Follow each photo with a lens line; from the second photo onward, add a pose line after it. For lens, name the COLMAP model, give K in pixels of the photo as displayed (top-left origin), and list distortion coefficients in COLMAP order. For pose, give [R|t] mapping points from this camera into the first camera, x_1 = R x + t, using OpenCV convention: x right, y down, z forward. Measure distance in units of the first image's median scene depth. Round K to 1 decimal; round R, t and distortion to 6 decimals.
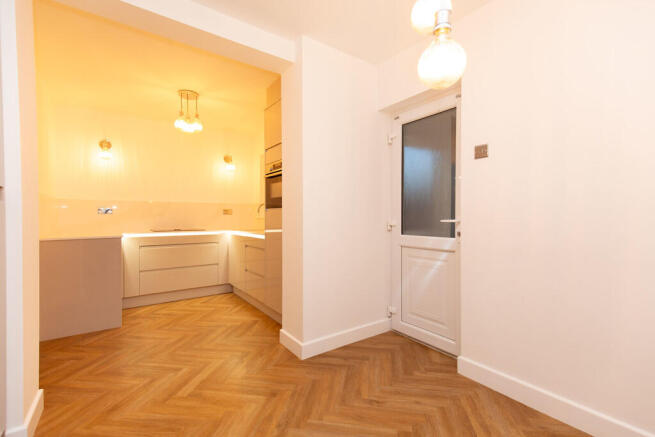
lens RADIAL K [[286.5, 0, 327.5], [0, 286.5, 218.5], [0, 0, 1]] dist [0.001258, 0.000153]
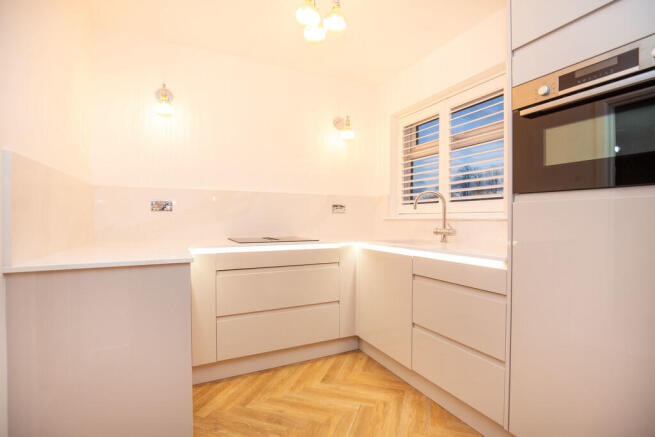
lens RADIAL K [[314.1, 0, 327.5], [0, 314.1, 218.5], [0, 0, 1]] dist [-0.054790, 0.000023]
pose [[0.983856, 0.003008, -0.178937, -0.315150], [-0.004672, 0.999950, -0.008881, 0.003153], [0.178901, 0.009574, 0.983820, 0.420781]]
